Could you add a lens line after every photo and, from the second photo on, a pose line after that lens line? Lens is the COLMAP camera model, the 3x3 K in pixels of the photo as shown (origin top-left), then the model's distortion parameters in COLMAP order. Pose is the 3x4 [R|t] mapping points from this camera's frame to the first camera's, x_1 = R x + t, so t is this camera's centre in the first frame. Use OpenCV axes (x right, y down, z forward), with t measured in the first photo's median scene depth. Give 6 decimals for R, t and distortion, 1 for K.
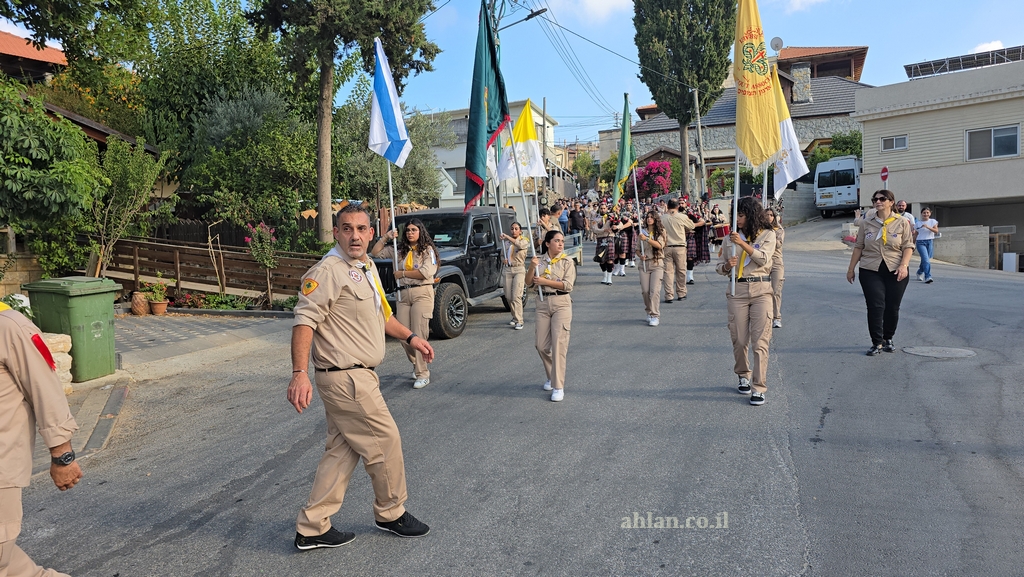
lens RADIAL K [[637.2, 0, 511.3], [0, 637.2, 351.2], [0, 0, 1]] dist [0.045760, -0.024085]
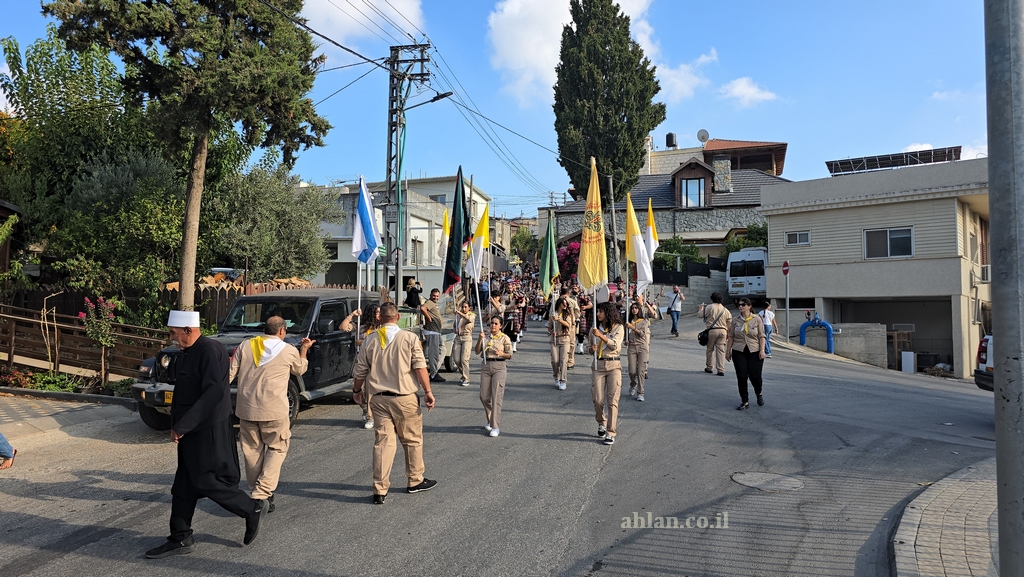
lens RADIAL K [[637.2, 0, 511.3], [0, 637.2, 351.2], [0, 0, 1]] dist [0.045760, -0.024085]
pose [[0.998093, 0.034923, 0.050892, 0.104063], [-0.029770, 0.994671, -0.098710, -0.034215], [-0.054068, 0.097006, 0.993814, 0.041945]]
